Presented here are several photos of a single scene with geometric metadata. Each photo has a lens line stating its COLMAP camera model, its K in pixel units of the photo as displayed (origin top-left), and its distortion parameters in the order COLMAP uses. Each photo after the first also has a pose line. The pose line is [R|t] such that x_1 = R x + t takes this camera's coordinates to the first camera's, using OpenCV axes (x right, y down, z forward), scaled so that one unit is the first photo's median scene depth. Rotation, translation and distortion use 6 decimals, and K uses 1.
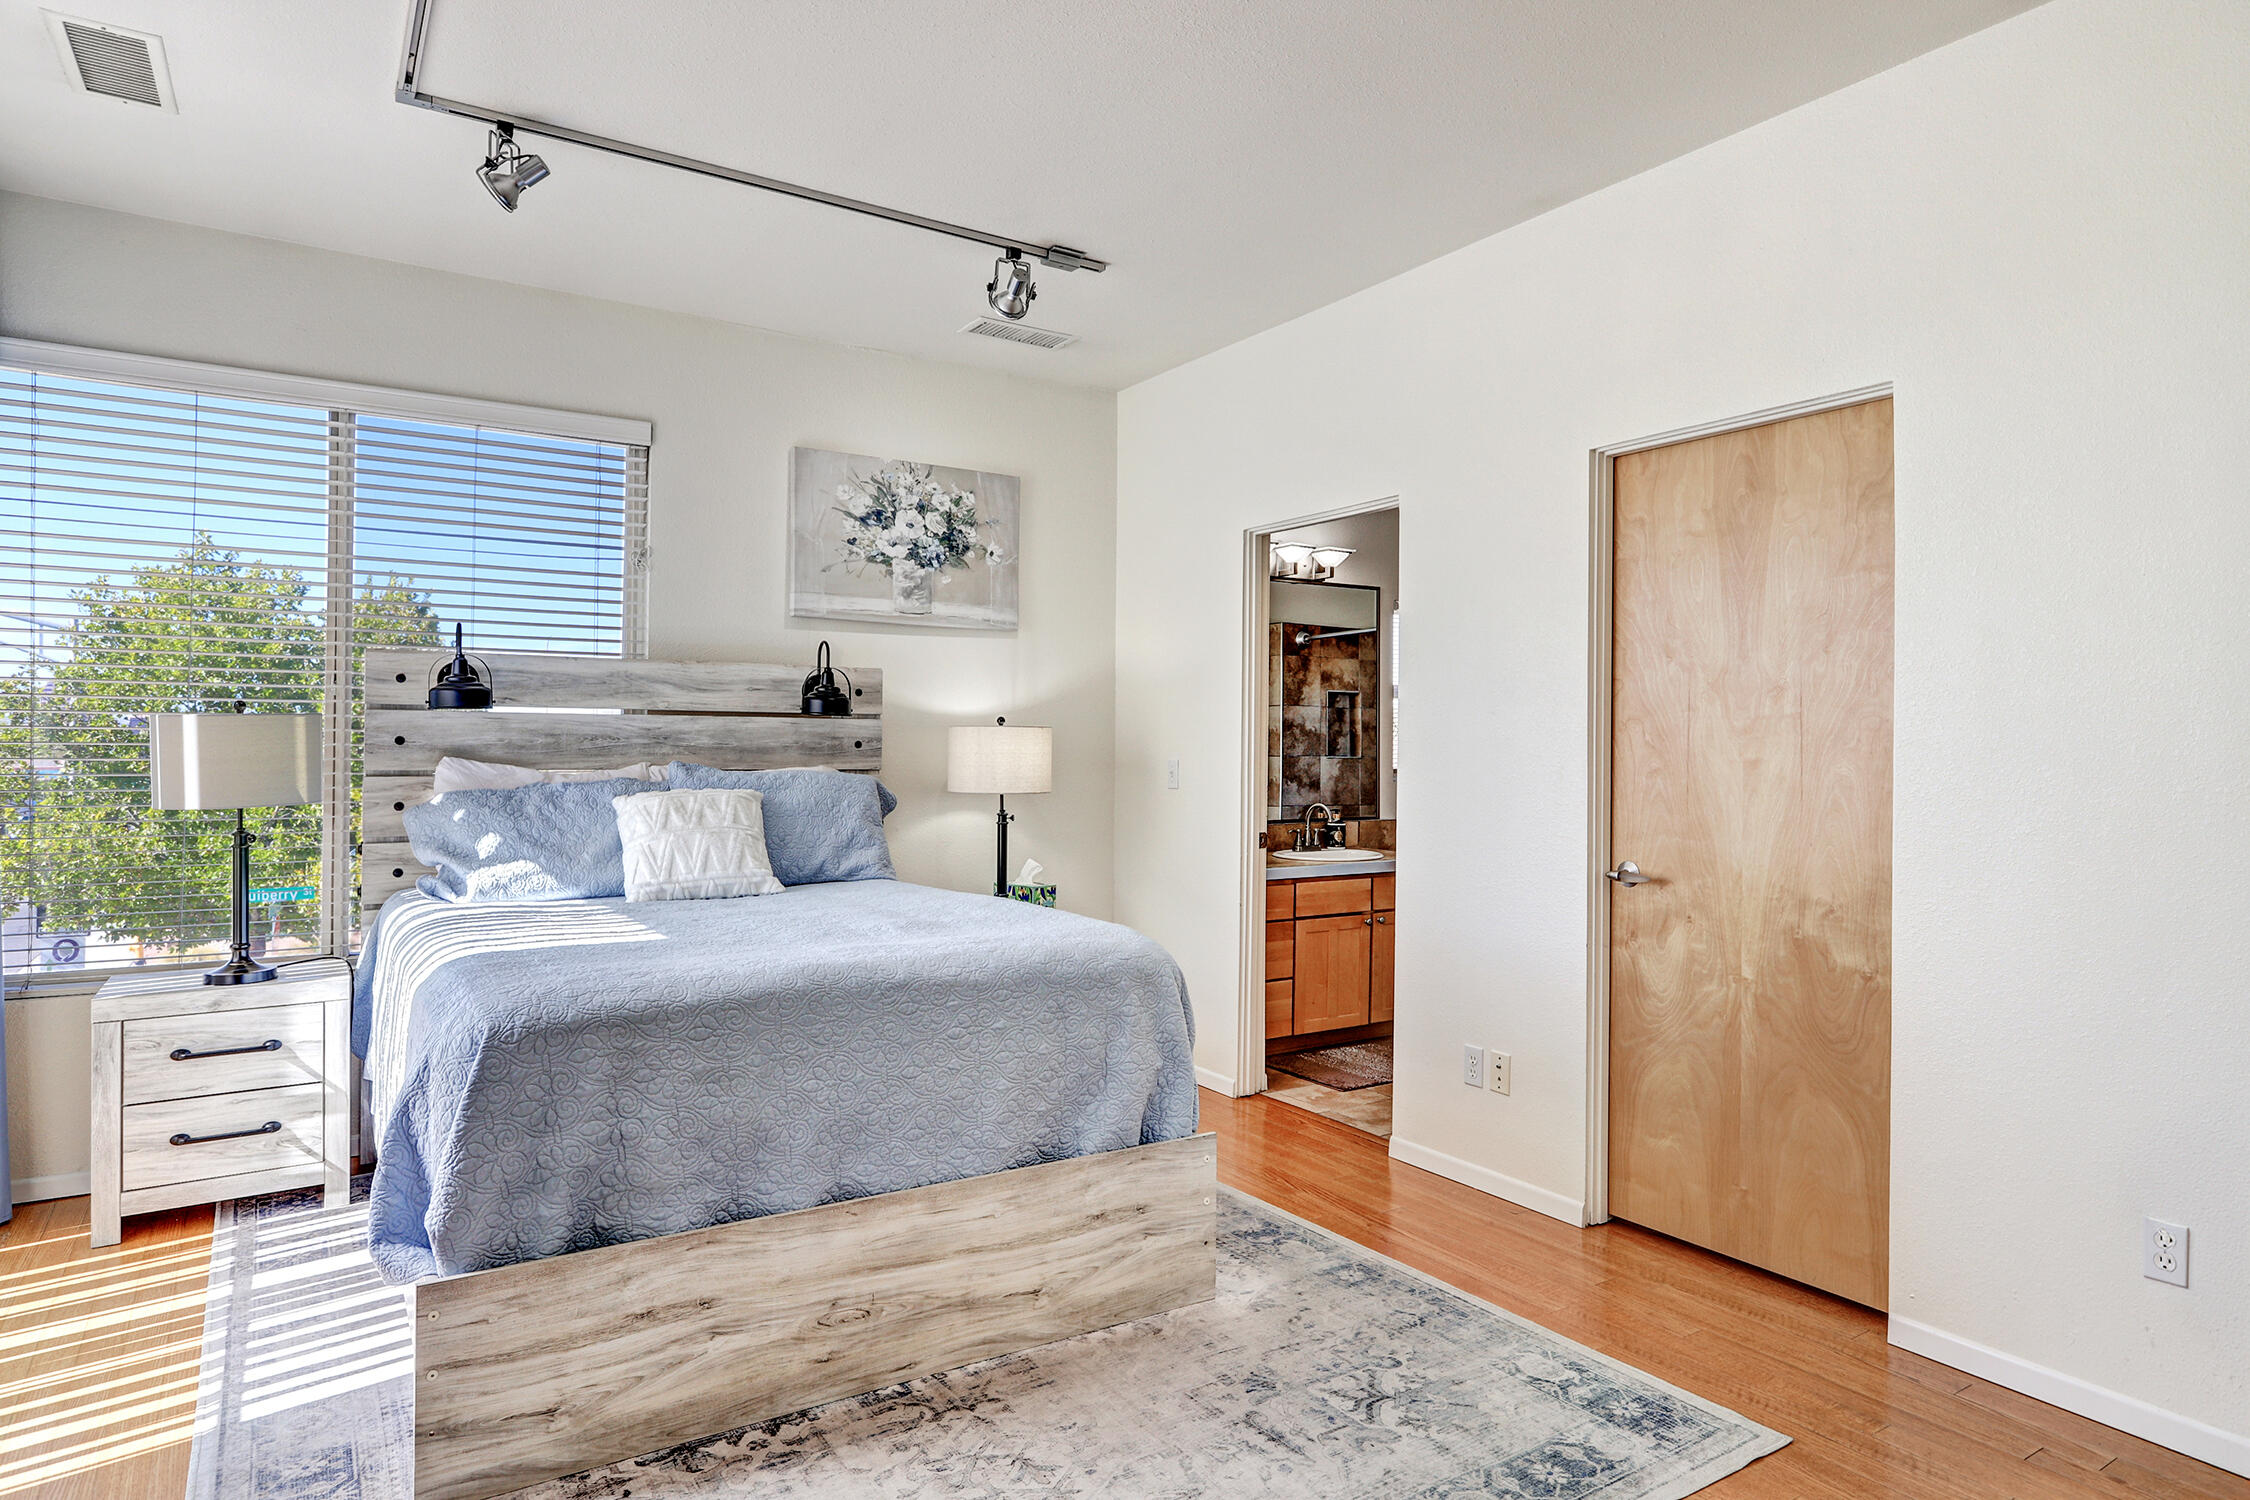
lens RADIAL K [[1317.5, 0, 1117.6], [0, 1317.5, 756.6], [0, 0, 1]] dist [-0.001964, 0.000421]
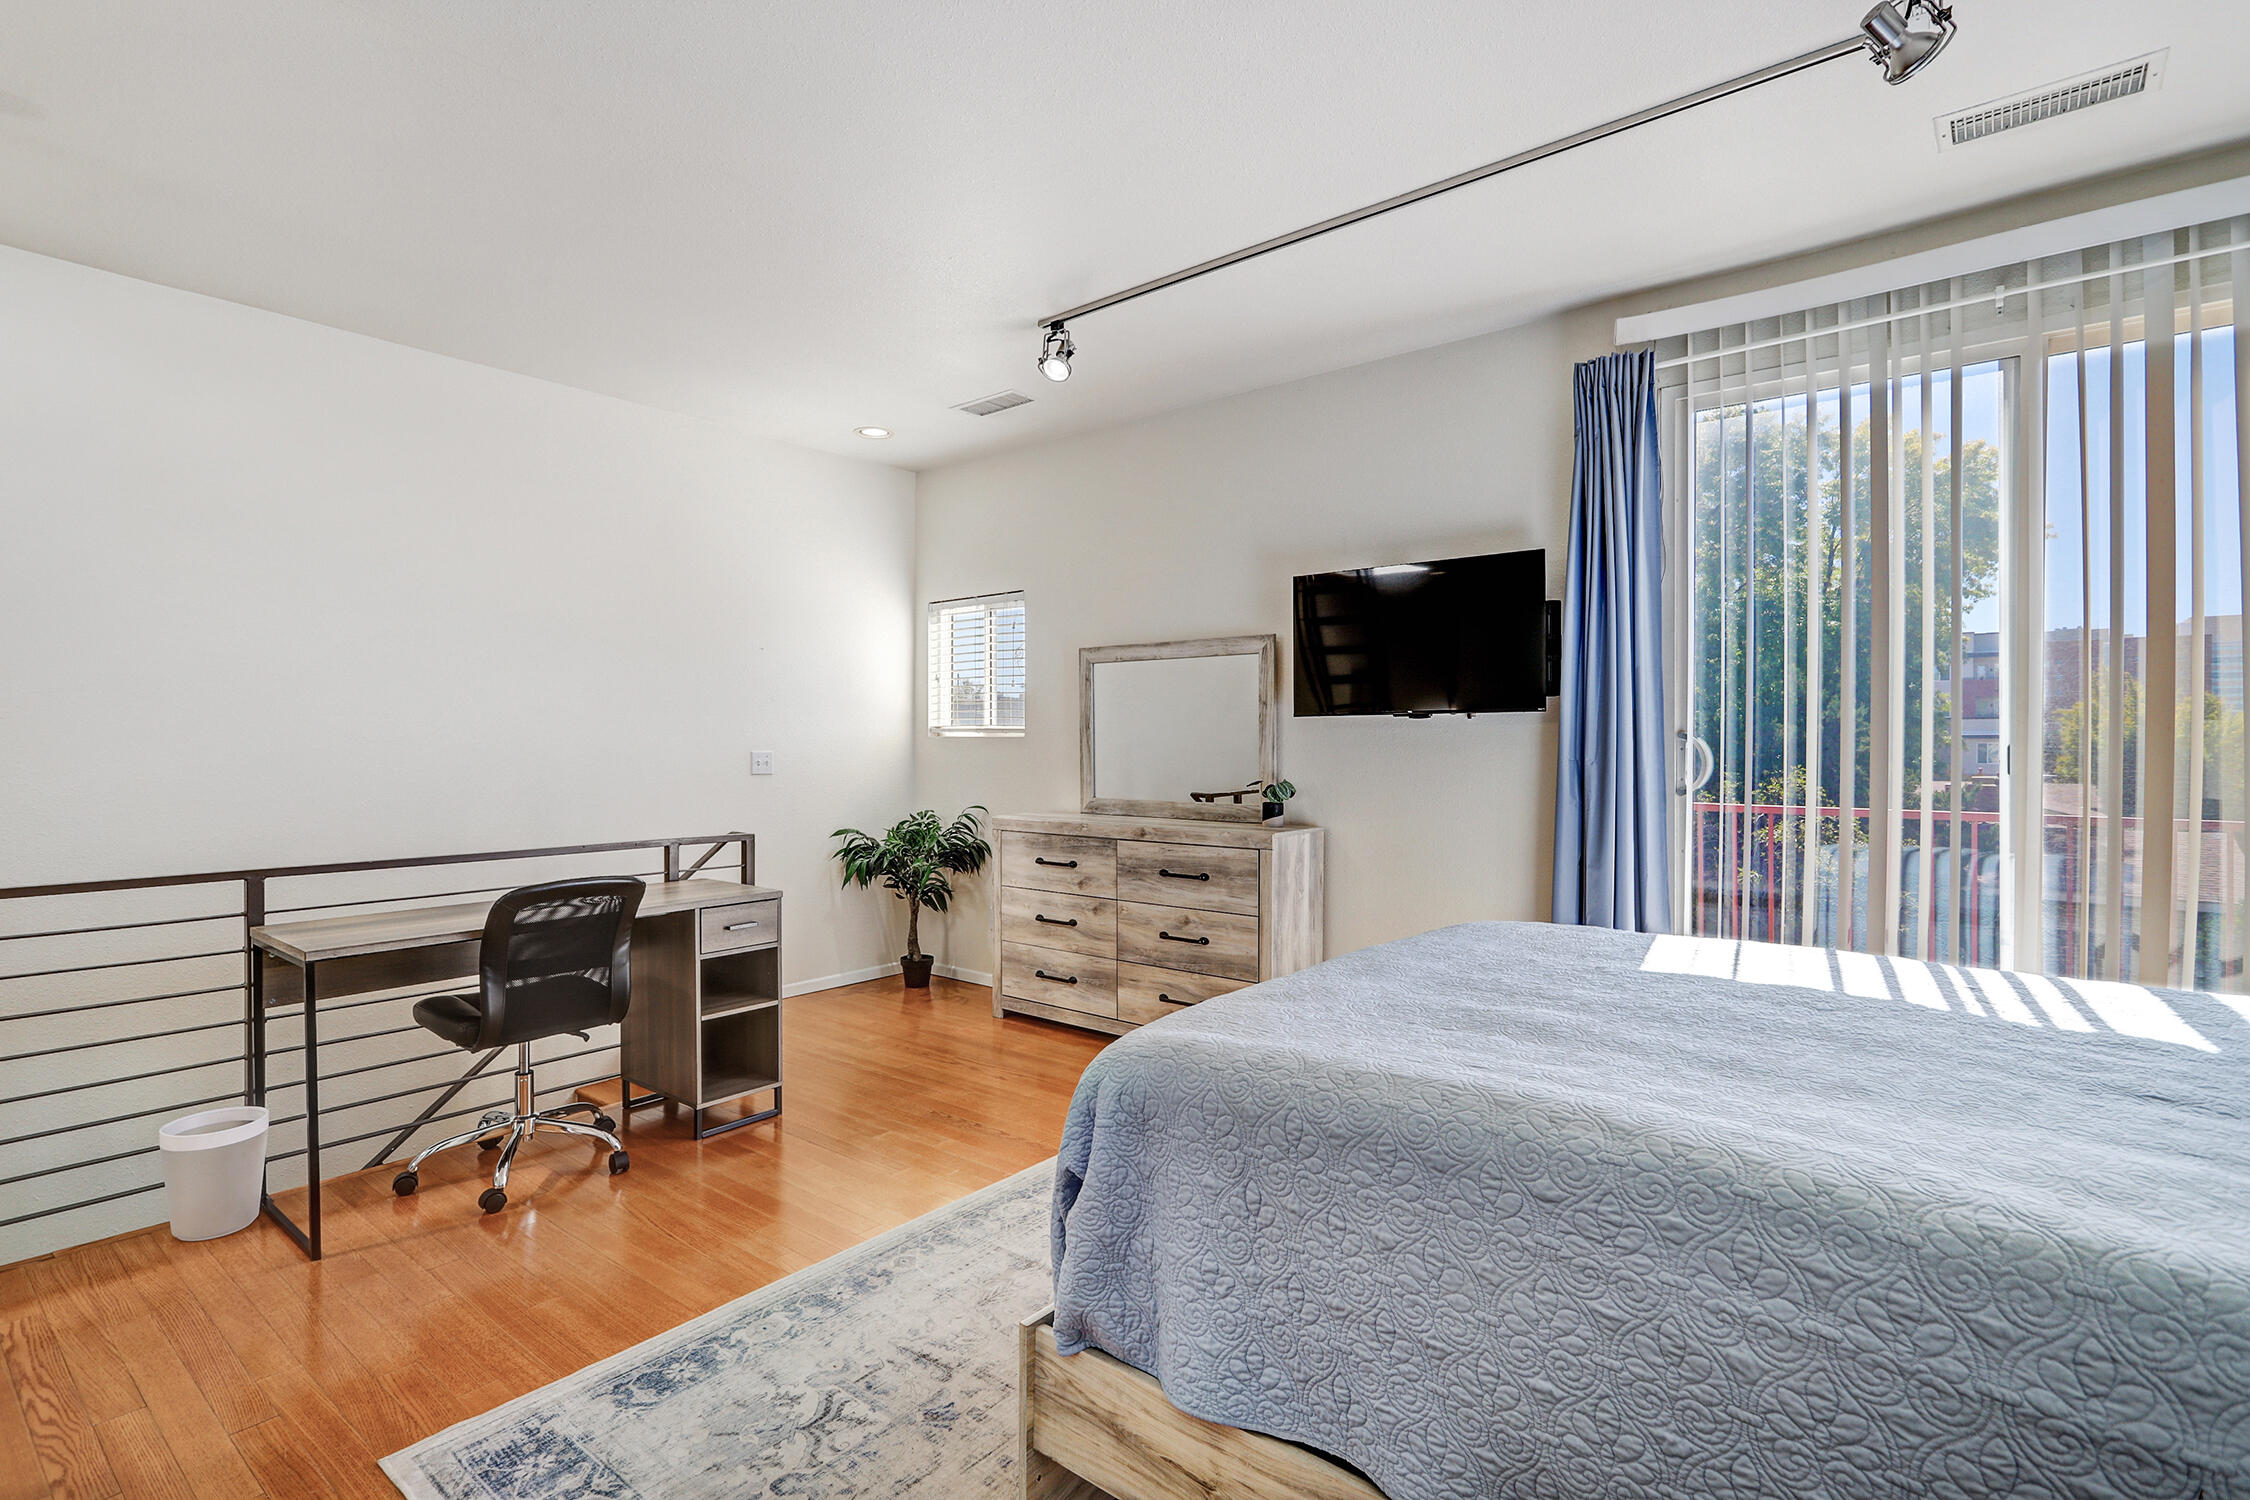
lens RADIAL K [[1066.2, 0, 1125.6], [0, 1066.2, 751.8], [0, 0, 1]] dist [-0.004344, 0.003683]
pose [[-0.949231, -0.003408, -0.314563, 0.134625], [-0.008412, 0.999859, 0.014551, -0.007623], [0.314469, 0.016458, -0.949125, 1.057814]]
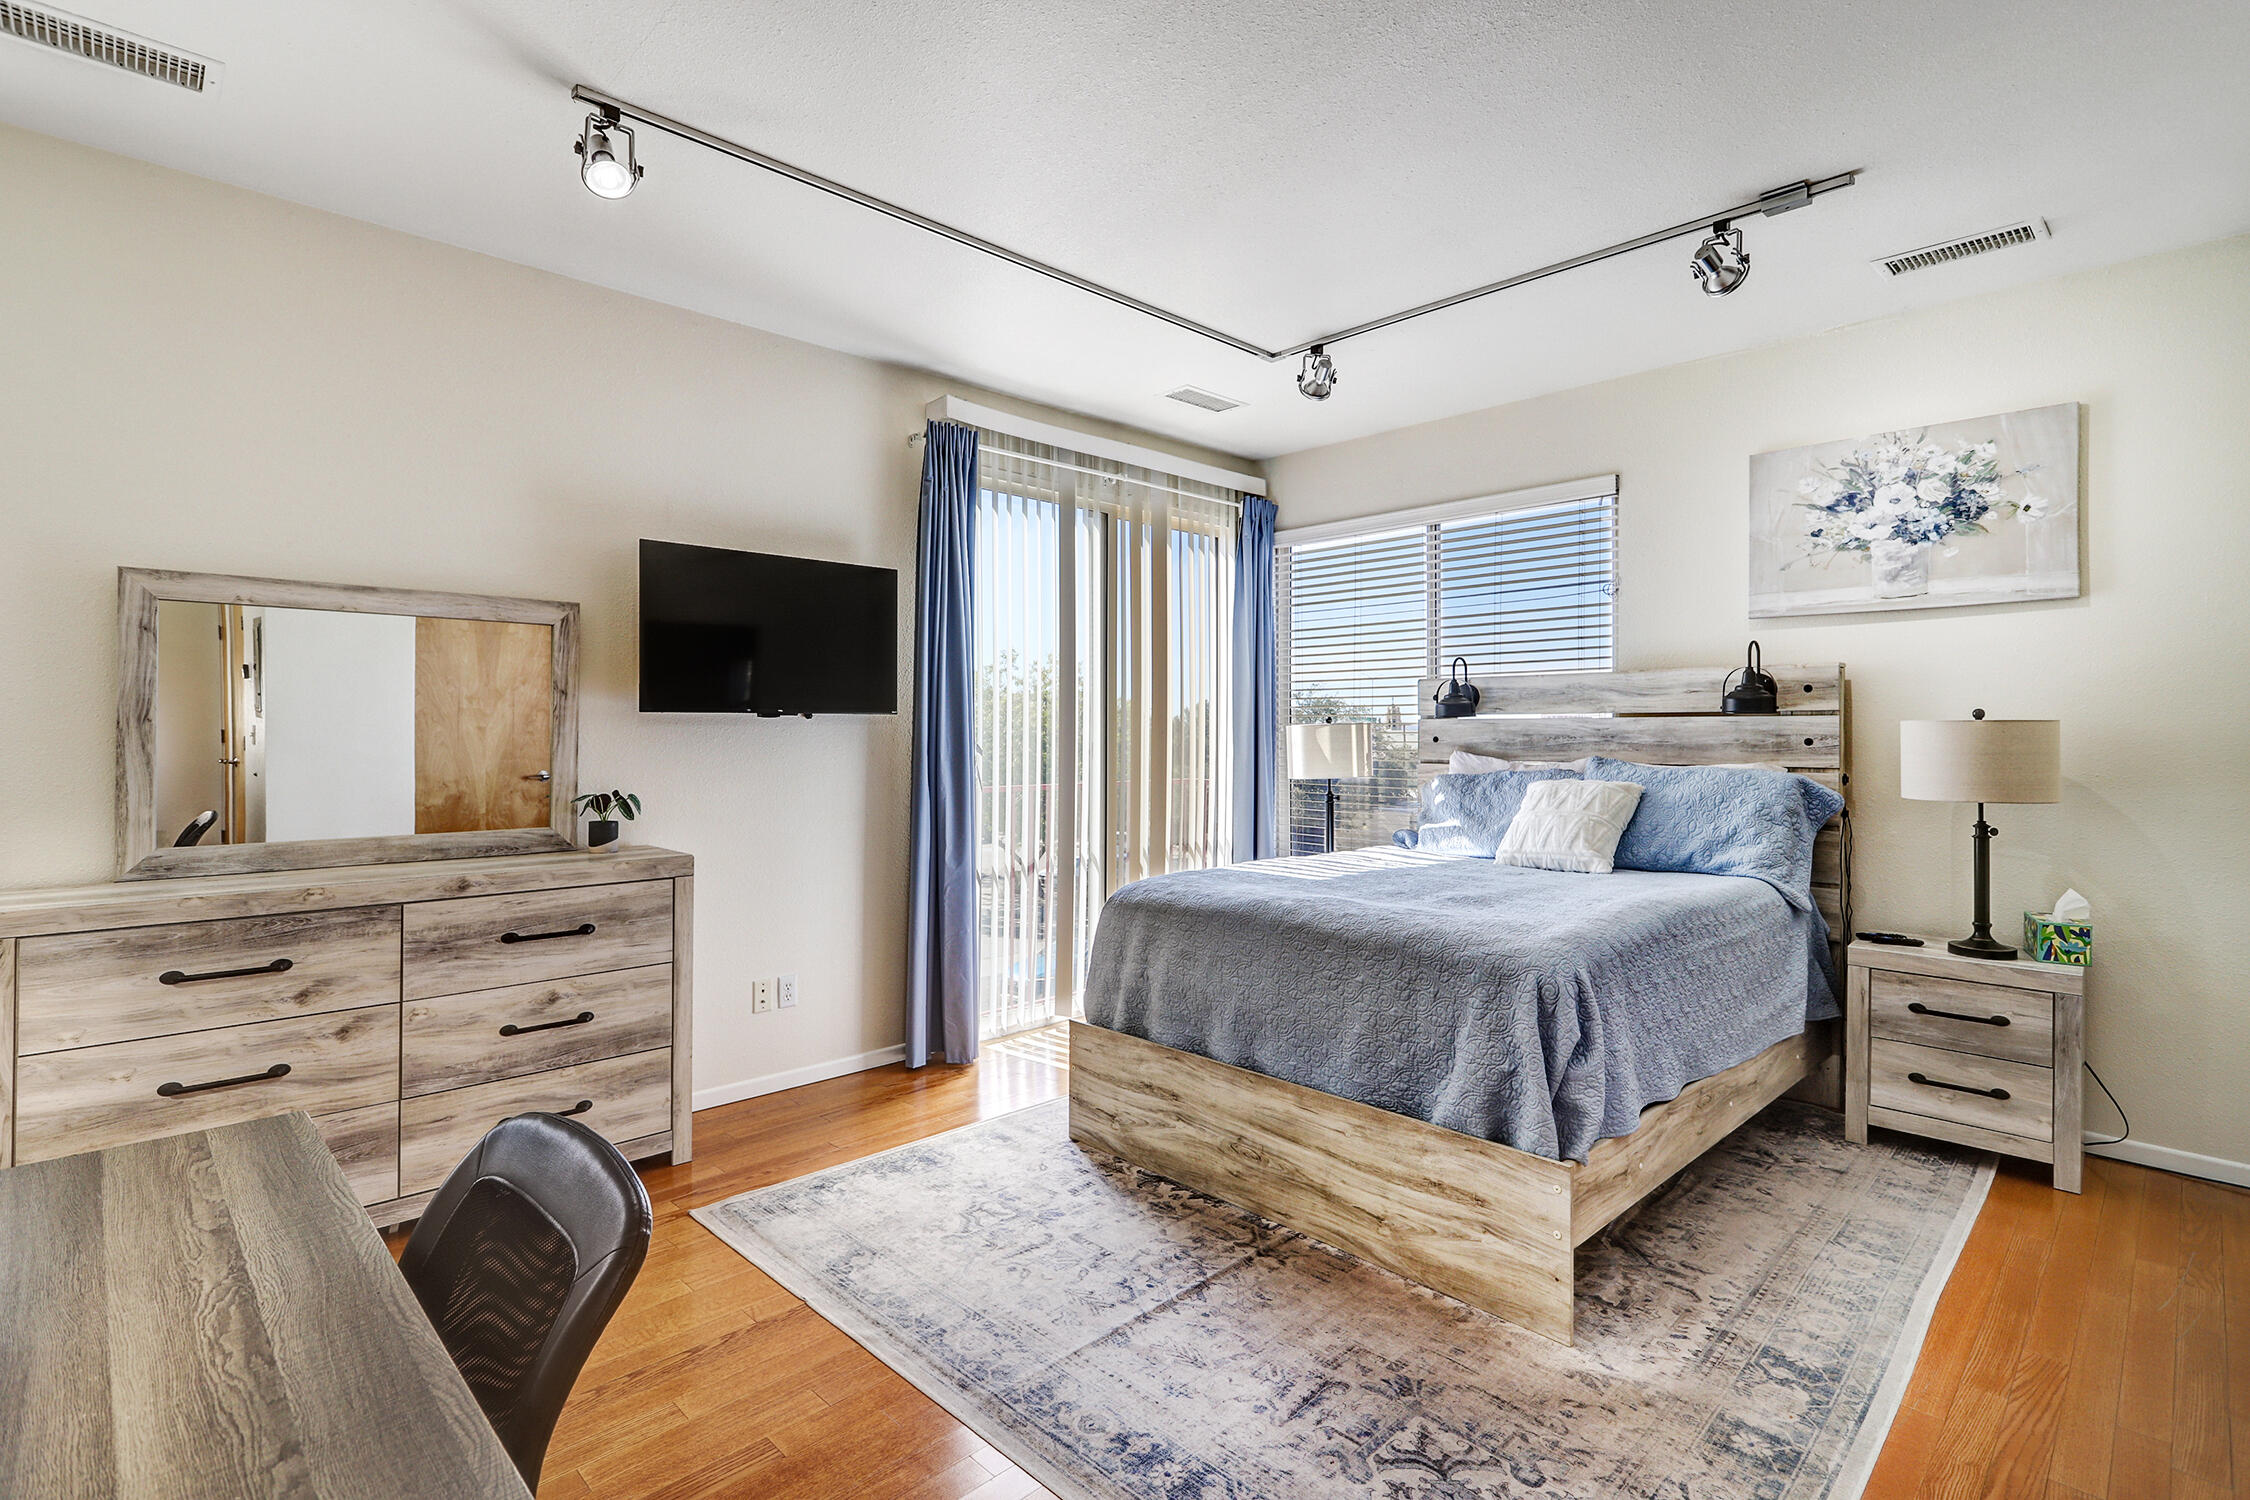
lens RADIAL K [[1066.2, 0, 1115.4], [0, 1066.2, 730.5], [0, 0, 1]] dist [-0.004344, 0.003683]
pose [[0.188041, -0.008646, -0.982123, 0.519791], [-0.006158, 0.999931, -0.009982, -0.007232], [0.982142, 0.007925, 0.187975, 0.377687]]
